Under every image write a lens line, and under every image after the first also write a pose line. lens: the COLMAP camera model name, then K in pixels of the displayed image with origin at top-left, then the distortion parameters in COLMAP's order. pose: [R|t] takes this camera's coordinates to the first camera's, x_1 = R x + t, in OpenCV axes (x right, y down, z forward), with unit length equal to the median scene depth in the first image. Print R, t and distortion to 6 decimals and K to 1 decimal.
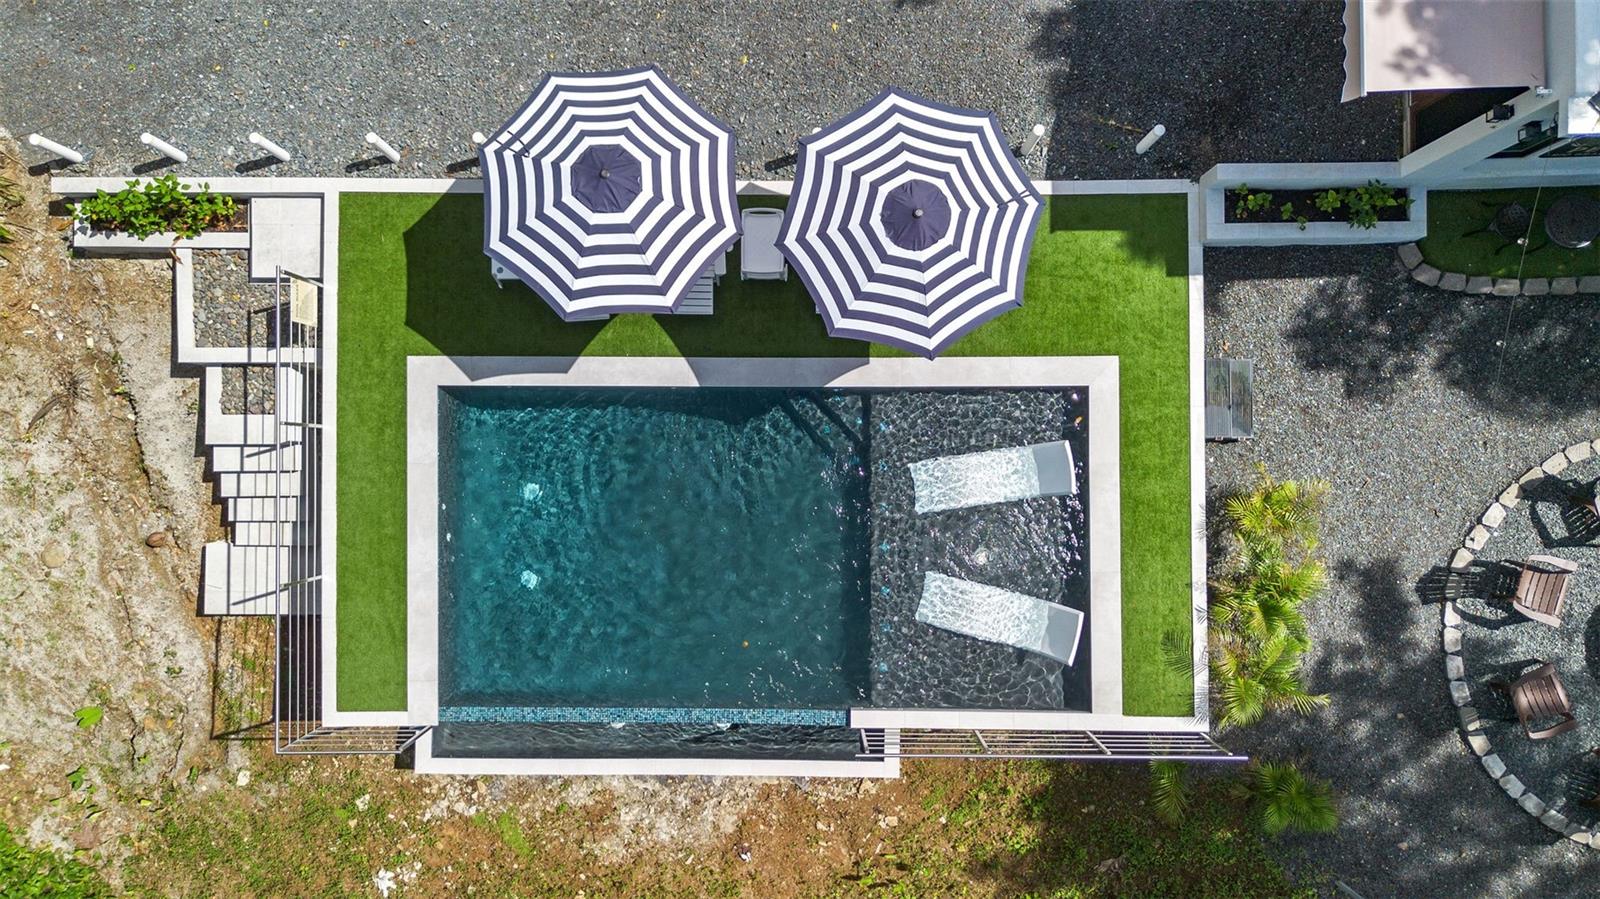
lens RADIAL K [[1138.2, 0, 799.5], [0, 1138.2, 444.8], [0, 0, 1]] dist [0.050994, -0.040583]
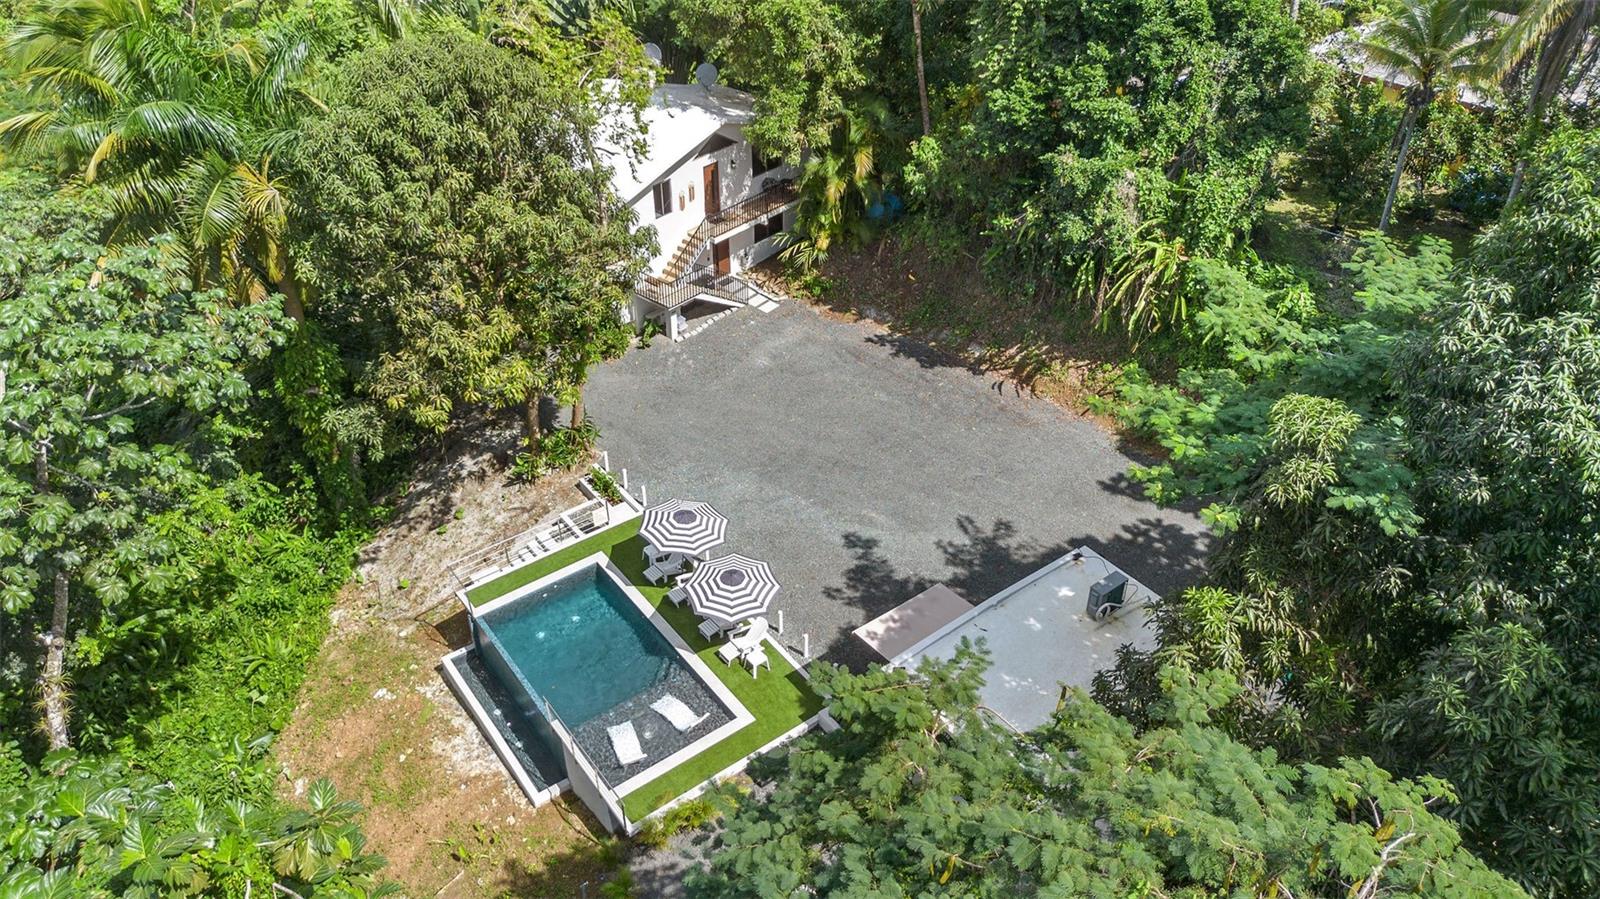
lens RADIAL K [[1138.2, 0, 799.5], [0, 1138.2, 444.8], [0, 0, 1]] dist [0.050994, -0.040583]
pose [[0.598555, 0.472873, -0.646625, 1.503861], [-0.800981, 0.366121, -0.473693, 0.707886], [0.012746, 0.801465, 0.597906, -0.758090]]
